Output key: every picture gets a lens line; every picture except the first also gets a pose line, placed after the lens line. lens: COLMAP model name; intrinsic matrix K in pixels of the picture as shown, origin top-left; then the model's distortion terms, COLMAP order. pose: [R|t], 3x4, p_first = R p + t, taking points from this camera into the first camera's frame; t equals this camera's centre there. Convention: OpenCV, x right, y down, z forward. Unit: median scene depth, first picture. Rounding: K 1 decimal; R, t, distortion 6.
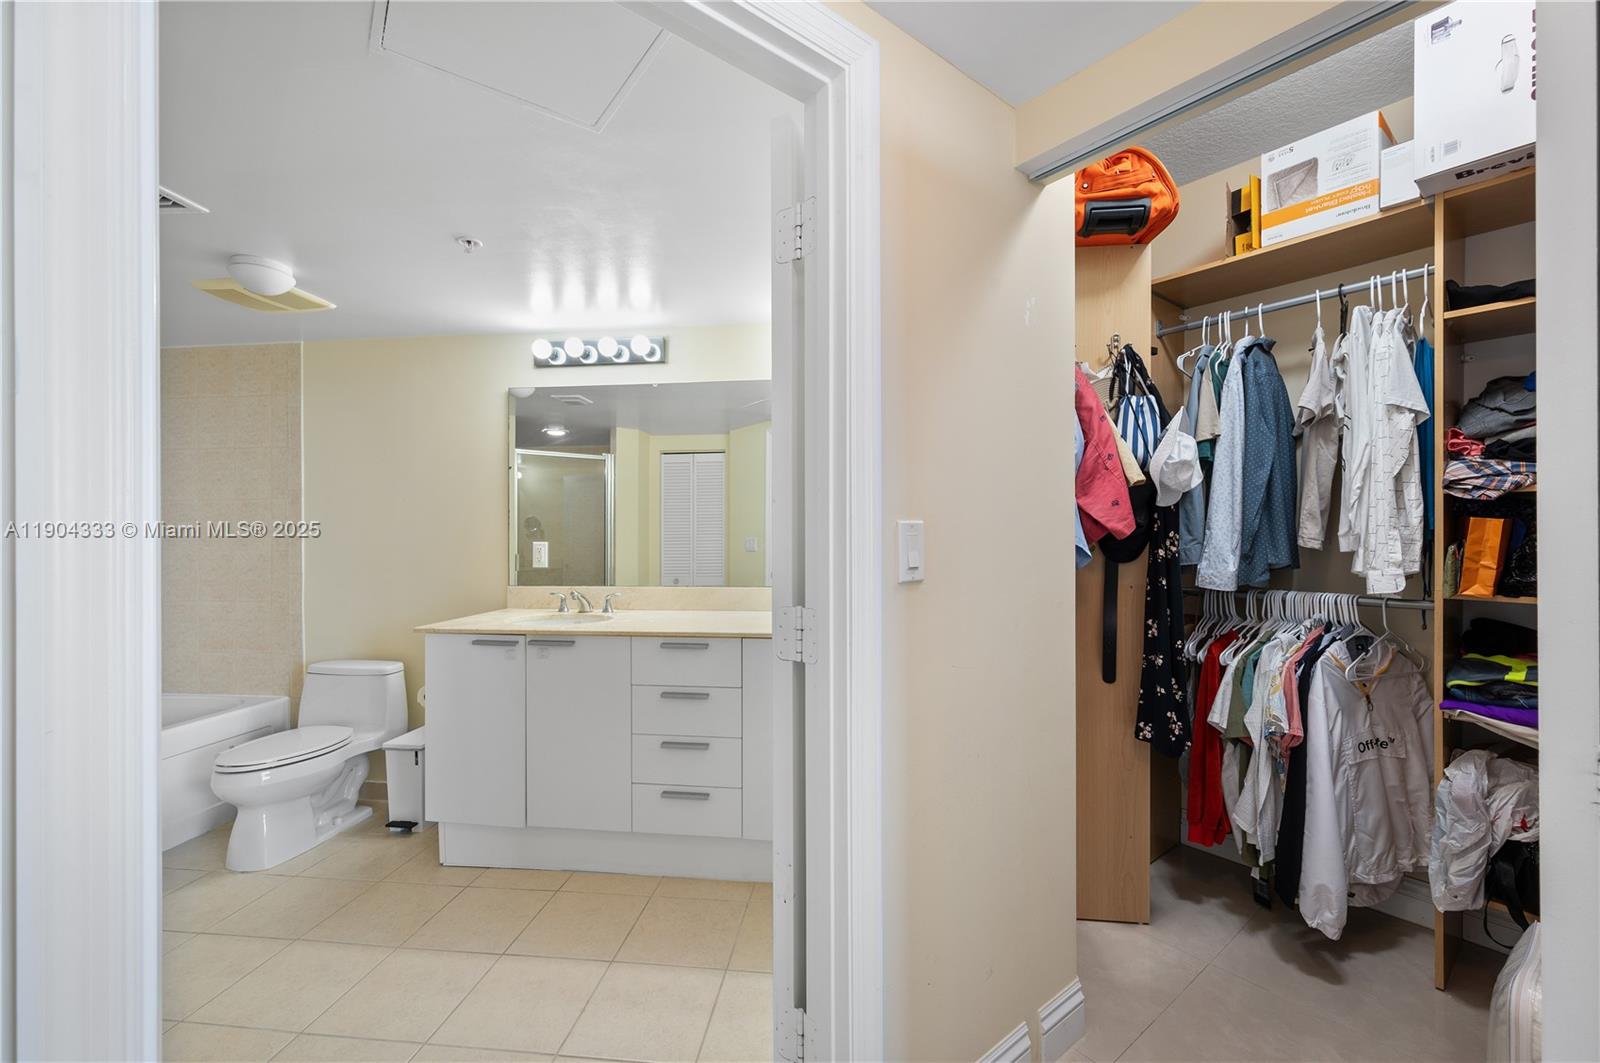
lens RADIAL K [[633.9, 0, 795.5], [0, 633.9, 531.3], [0, 0, 1]] dist [-0.001210, -0.000077]
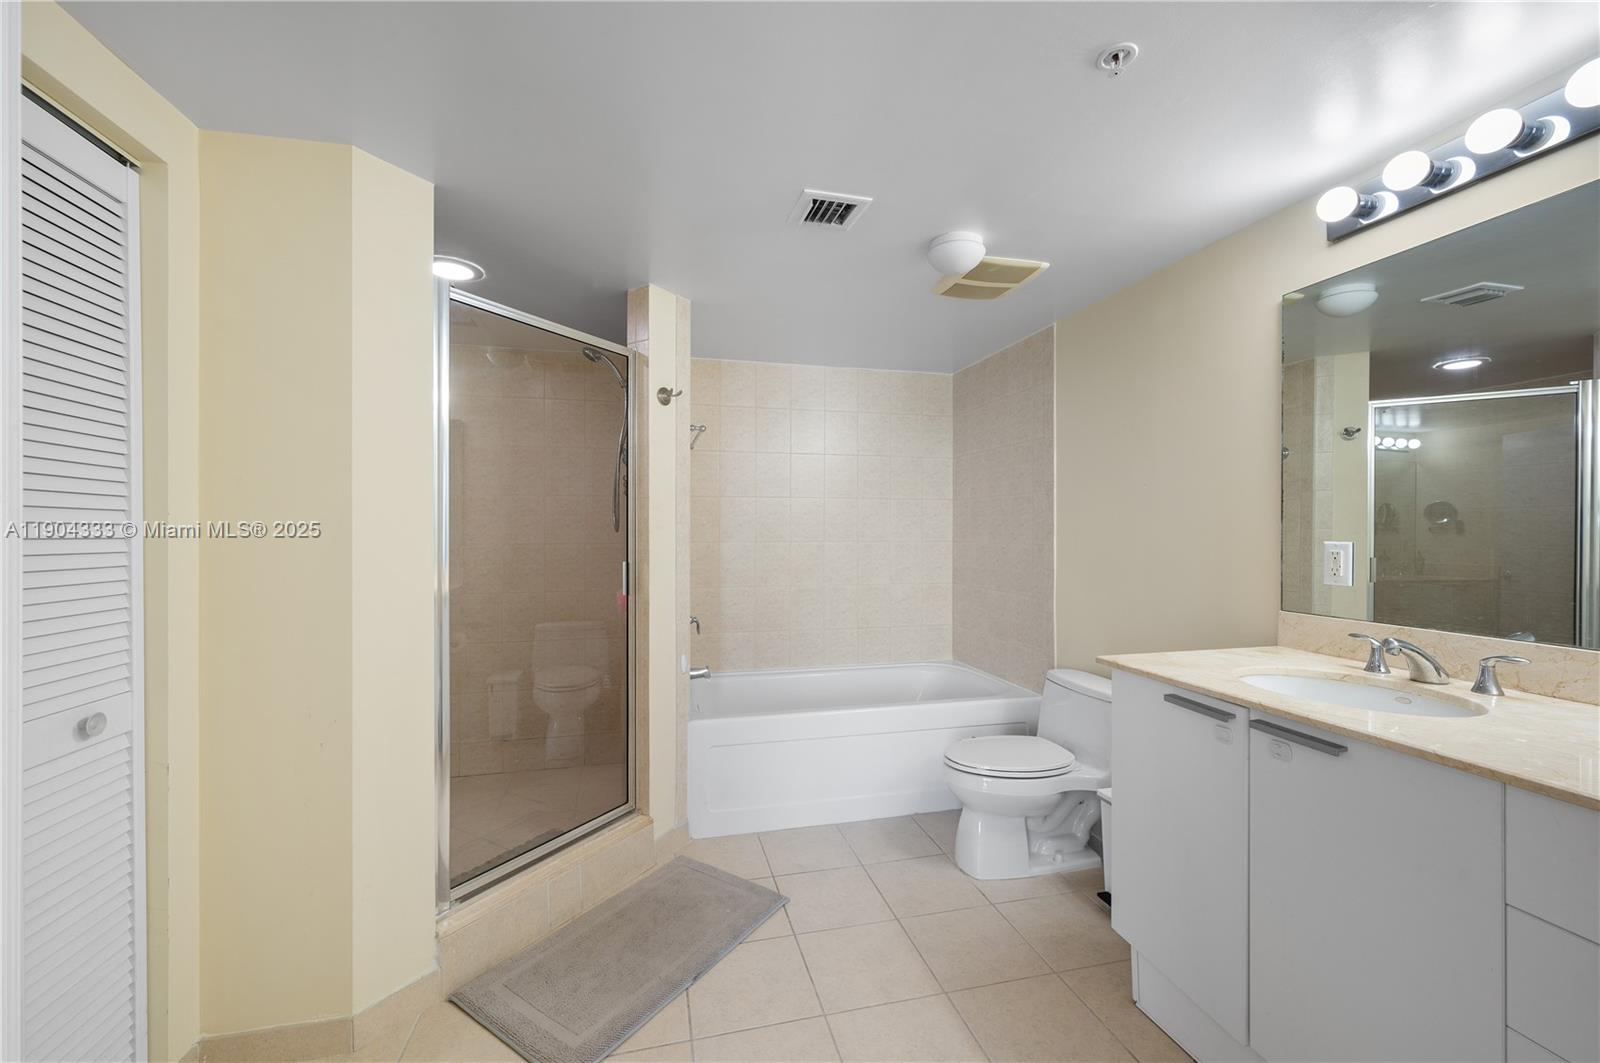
lens RADIAL K [[633.9, 0, 795.5], [0, 633.9, 531.3], [0, 0, 1]] dist [-0.001210, -0.000077]
pose [[0.336772, 0.005537, -0.941570, -0.026776], [0.004054, 0.999965, 0.007330, 0.000873], [0.941578, -0.006286, 0.336738, 0.373029]]
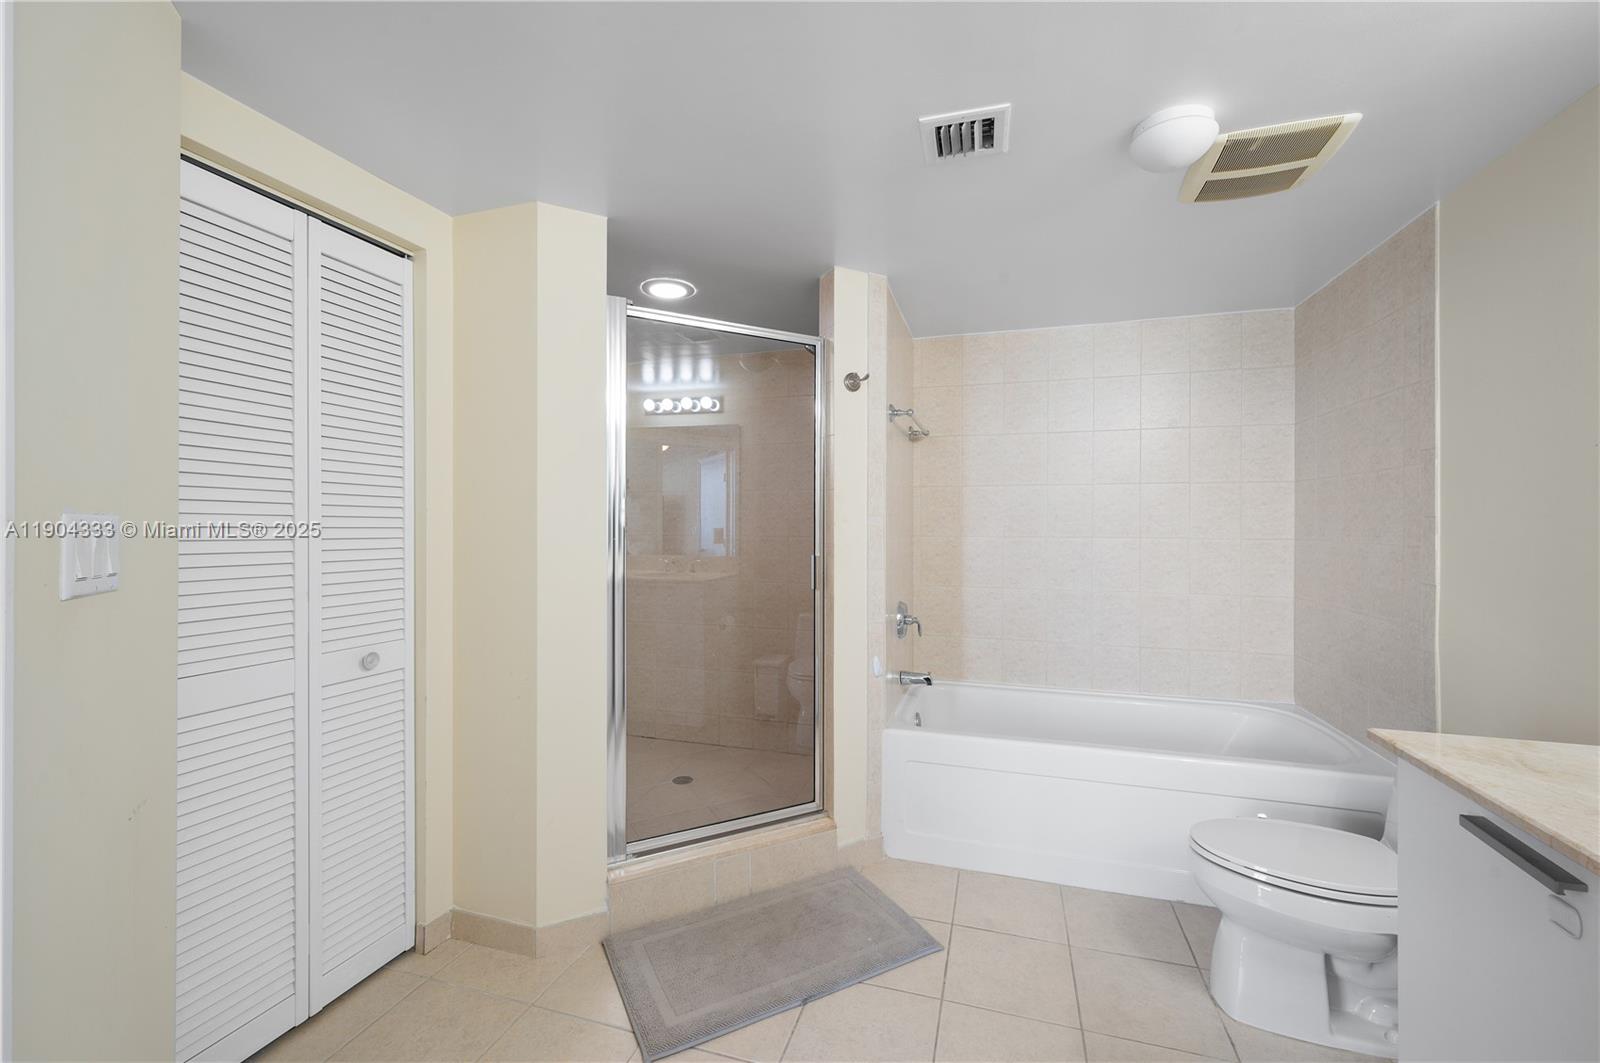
lens RADIAL K [[651.6, 0, 806.0], [0, 651.6, 523.9], [0, 0, 1]] dist [0.000096, -0.000232]
pose [[-0.191200, 0.003427, -0.981545, -0.062897], [0.004289, 0.999987, 0.002656, 0.003588], [0.981542, -0.003702, -0.191213, 0.608671]]
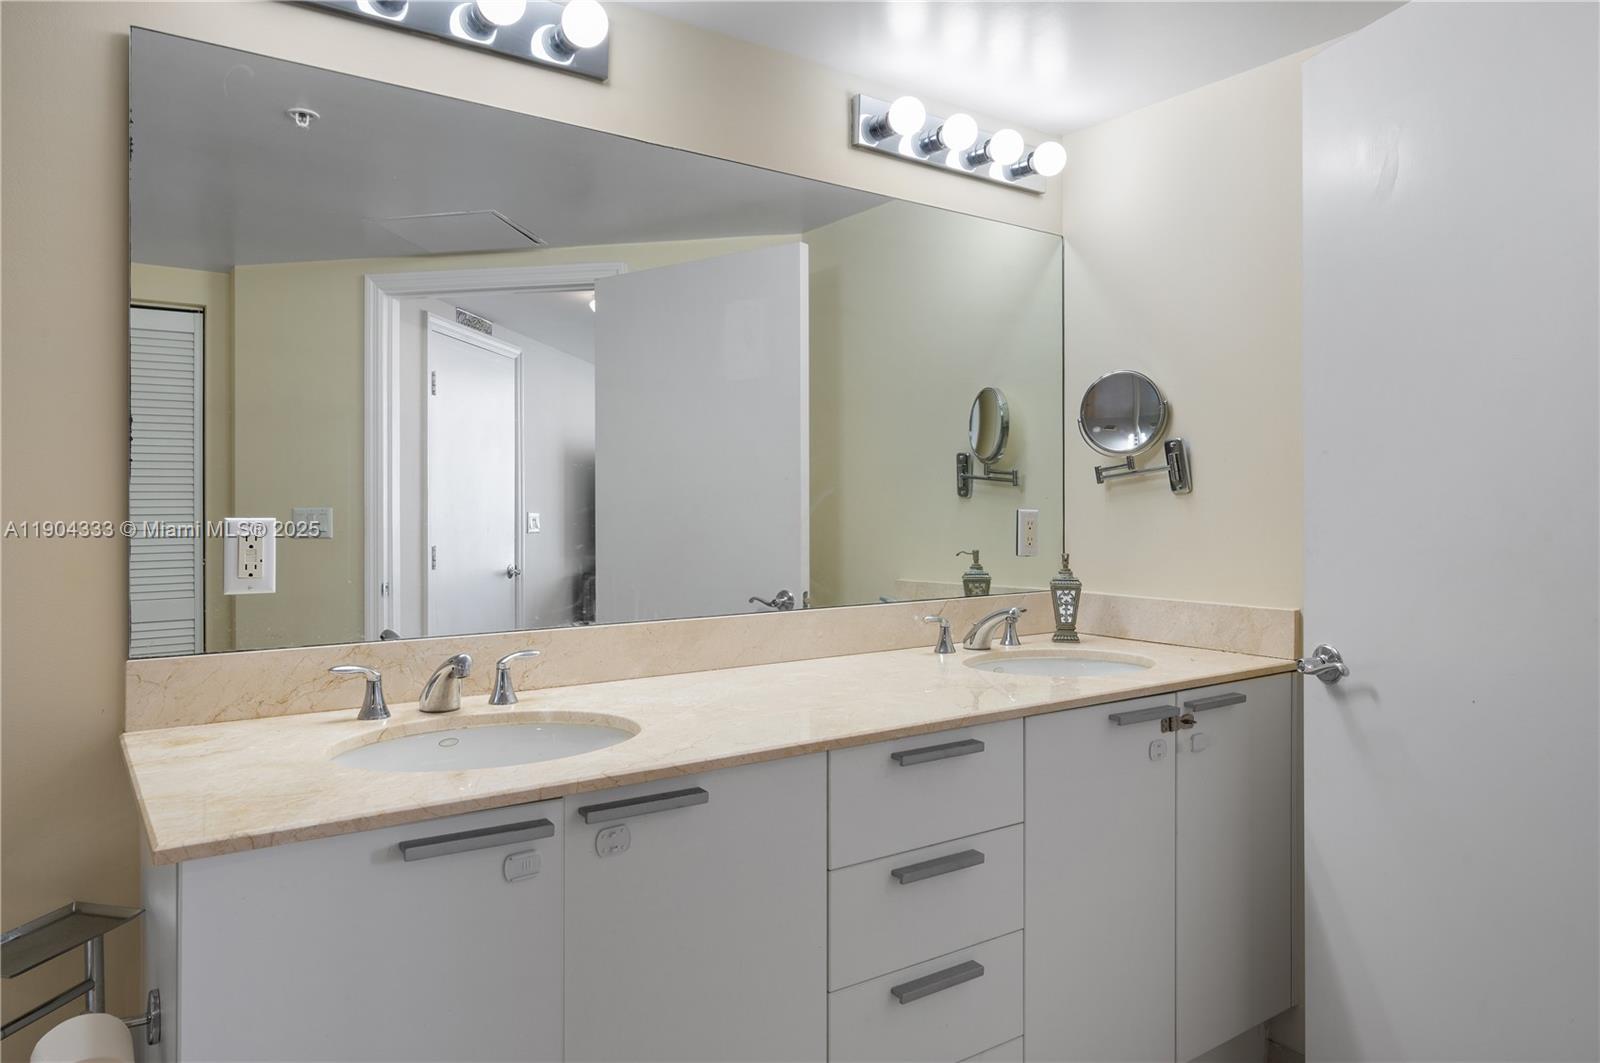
lens RADIAL K [[1003.3, 0, 803.4], [0, 1003.3, 512.3], [0, 0, 1]] dist [0.046083, 0.000164]
pose [[0.749402, 0.003428, 0.662107, -0.594043], [-0.009508, 0.999939, 0.005584, 0.008595], [-0.662047, -0.010480, 0.749389, 0.450119]]
